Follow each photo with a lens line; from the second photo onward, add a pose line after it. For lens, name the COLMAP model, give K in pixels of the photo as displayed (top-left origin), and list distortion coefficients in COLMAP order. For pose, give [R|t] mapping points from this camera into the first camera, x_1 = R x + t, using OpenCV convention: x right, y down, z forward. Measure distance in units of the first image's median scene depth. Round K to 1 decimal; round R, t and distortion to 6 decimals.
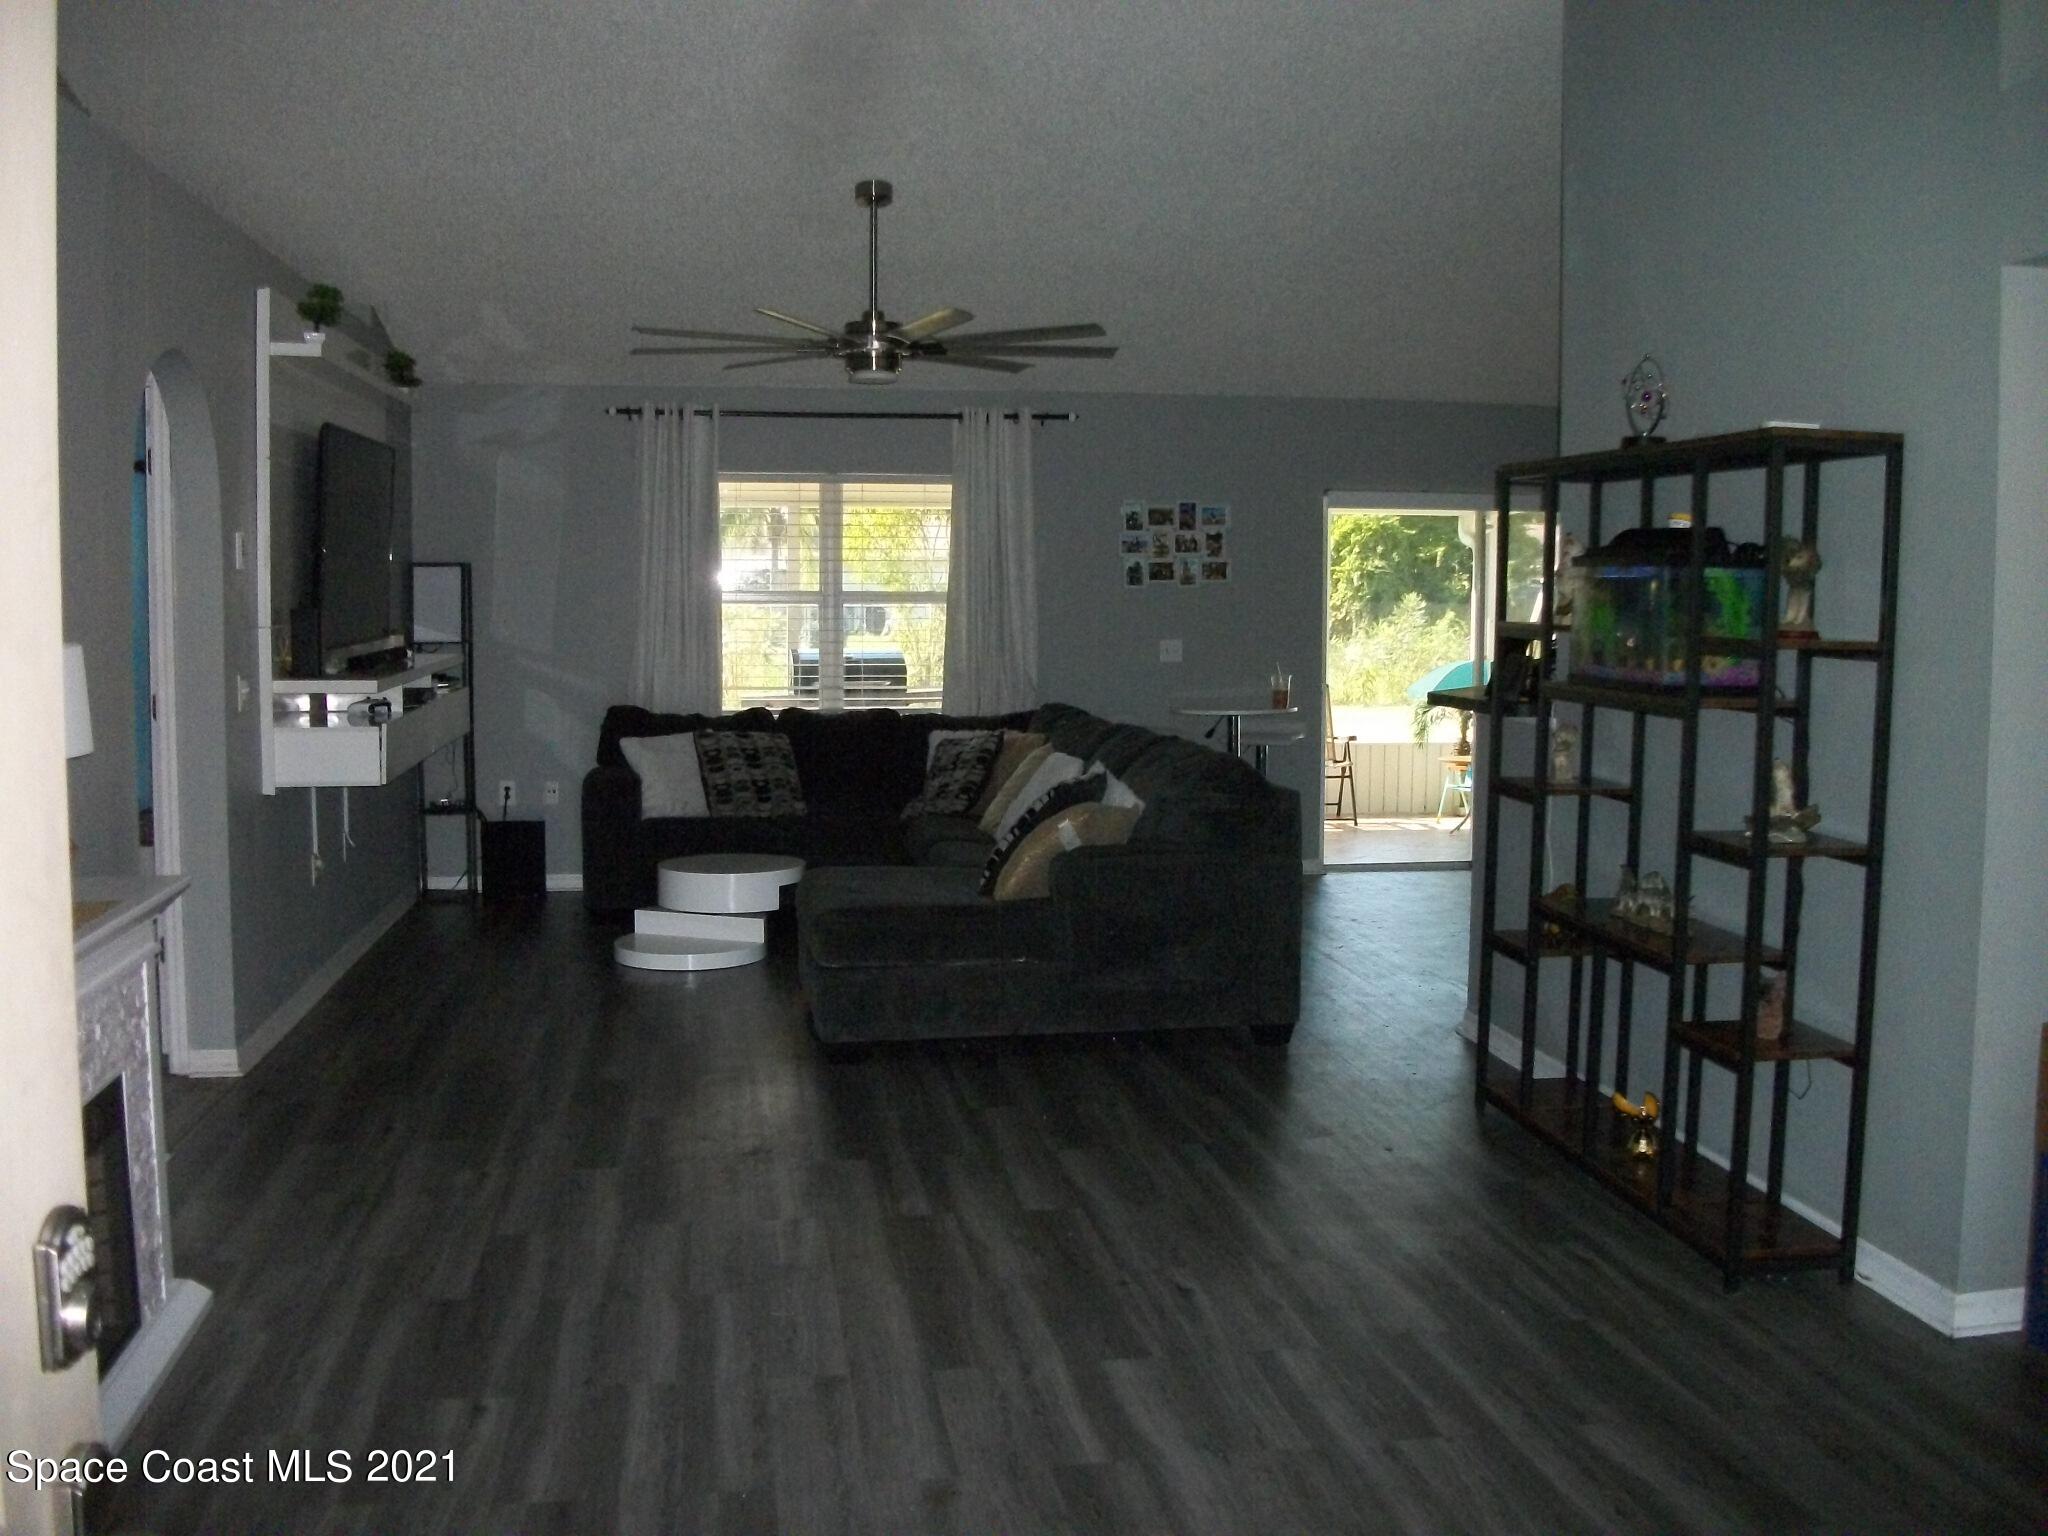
lens RADIAL K [[1942.6, 0, 1060.9], [0, 1942.6, 727.6], [0, 0, 1]] dist [-0.155011, 0.085229]
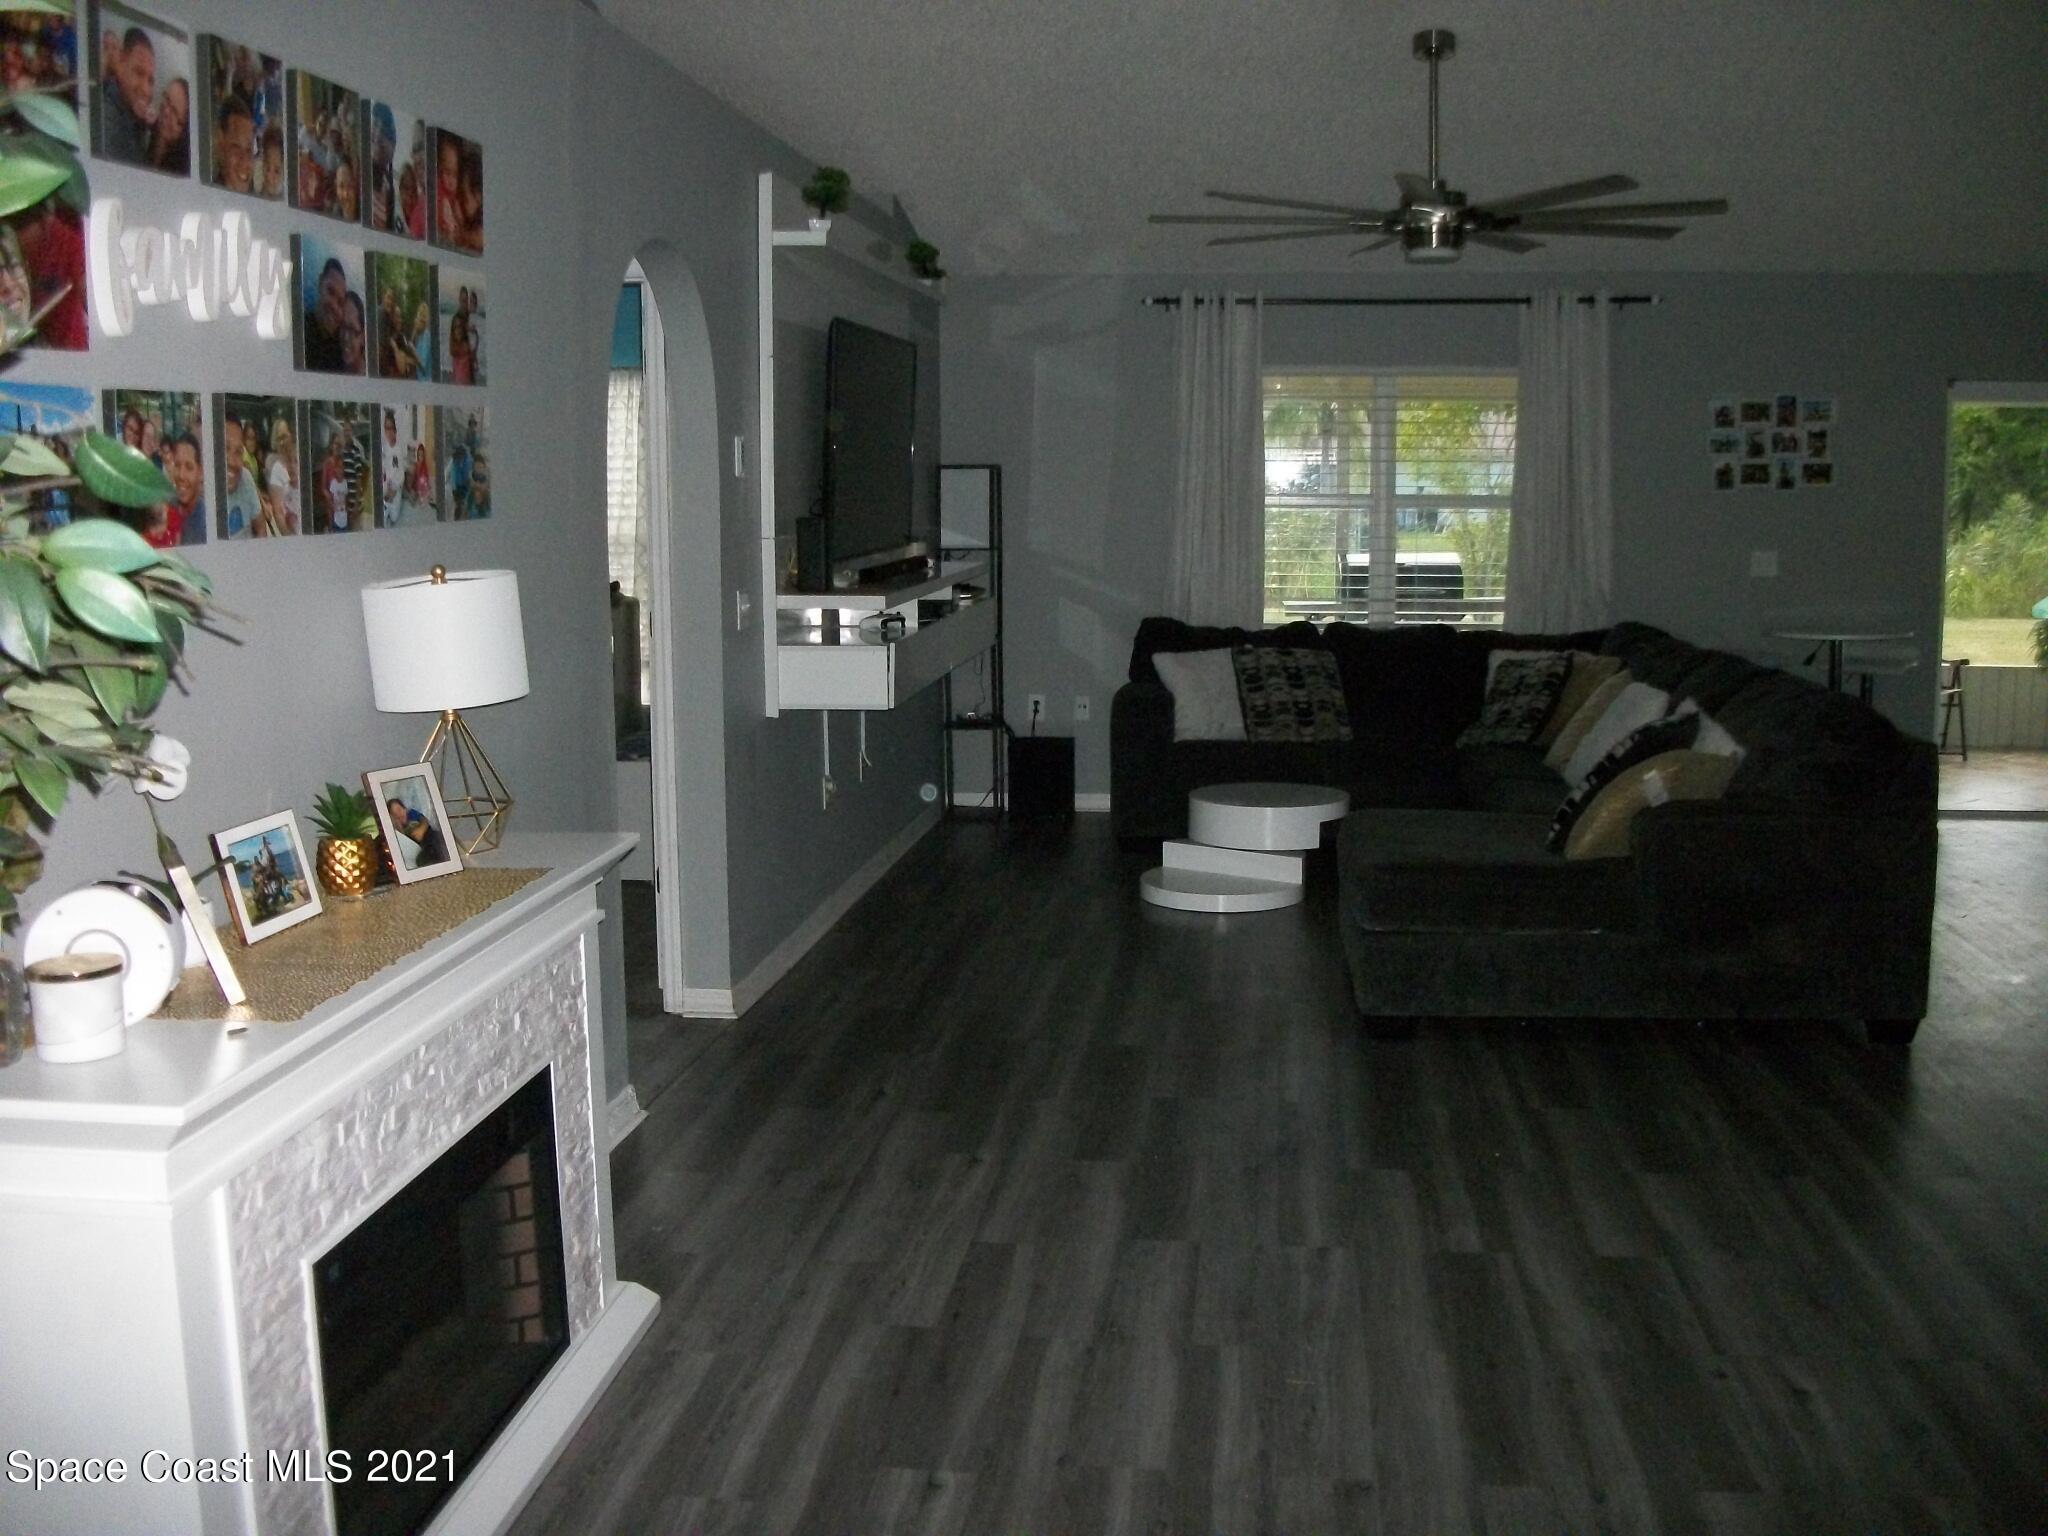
lens RADIAL K [[1942.6, 0, 1060.9], [0, 1942.6, 727.6], [0, 0, 1]] dist [-0.155011, 0.085229]
pose [[0.960613, 0.027602, -0.276514, -0.012221], [-0.012665, 0.998369, 0.055660, -0.011726], [0.277600, -0.049966, 0.959397, 0.095310]]
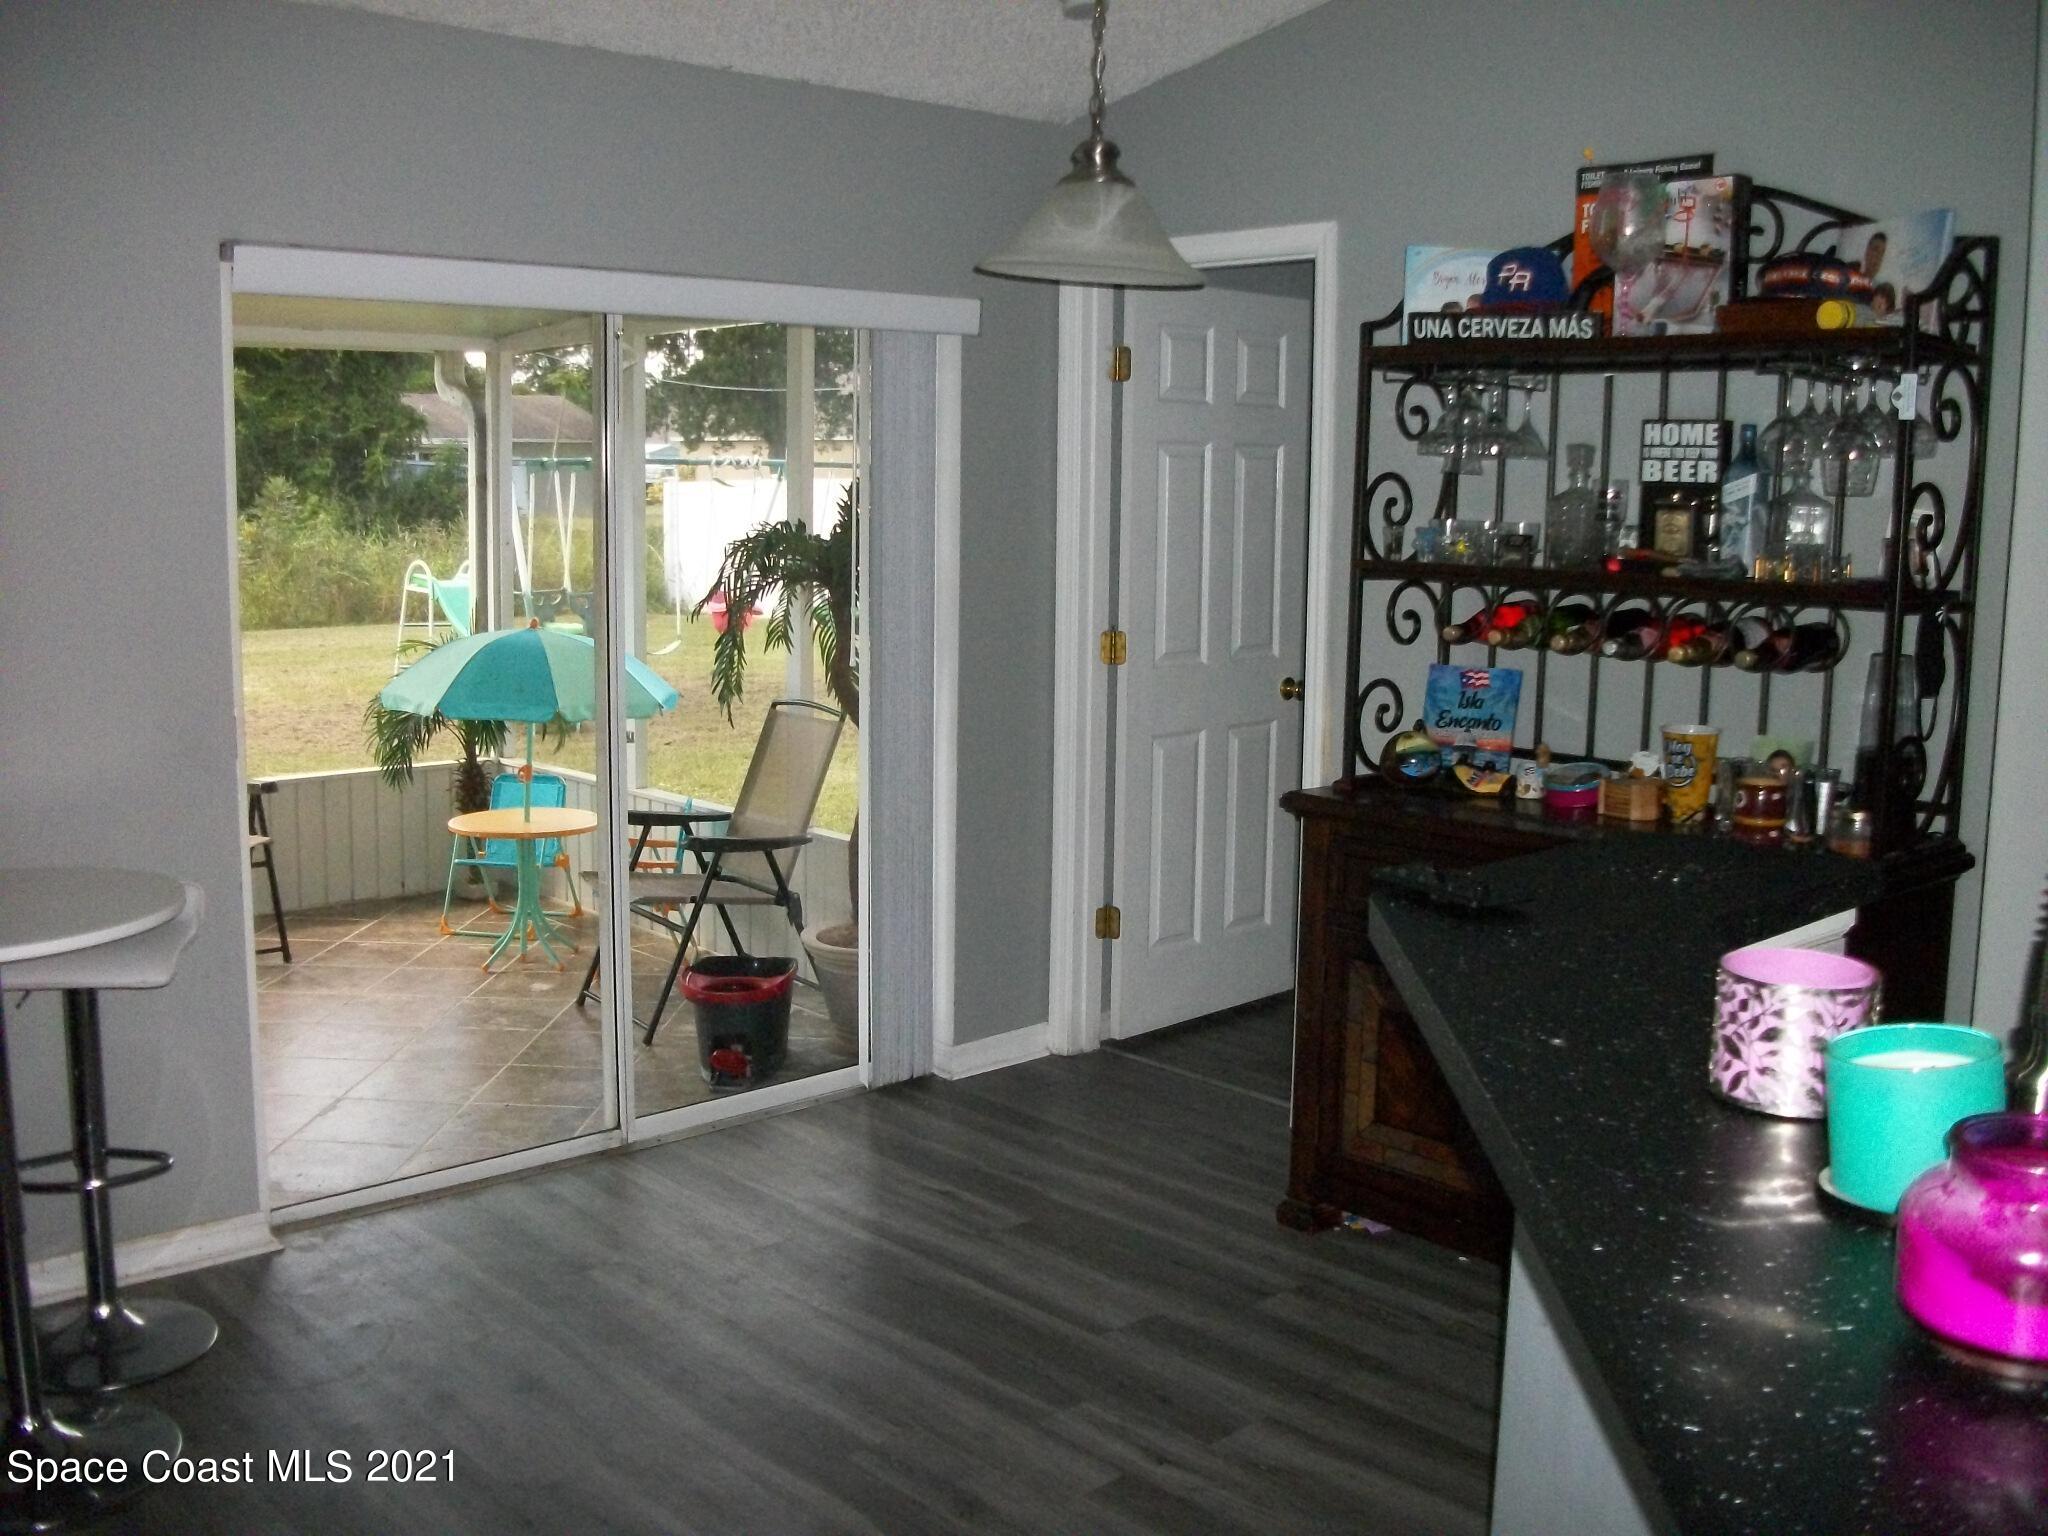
lens RADIAL K [[1942.6, 0, 1060.9], [0, 1942.6, 727.6], [0, 0, 1]] dist [-0.155011, 0.085229]
pose [[0.833757, -0.065069, 0.548284, 0.100266], [0.028647, 0.996792, 0.074736, -0.071216], [-0.551388, -0.046605, 0.832946, 0.830334]]
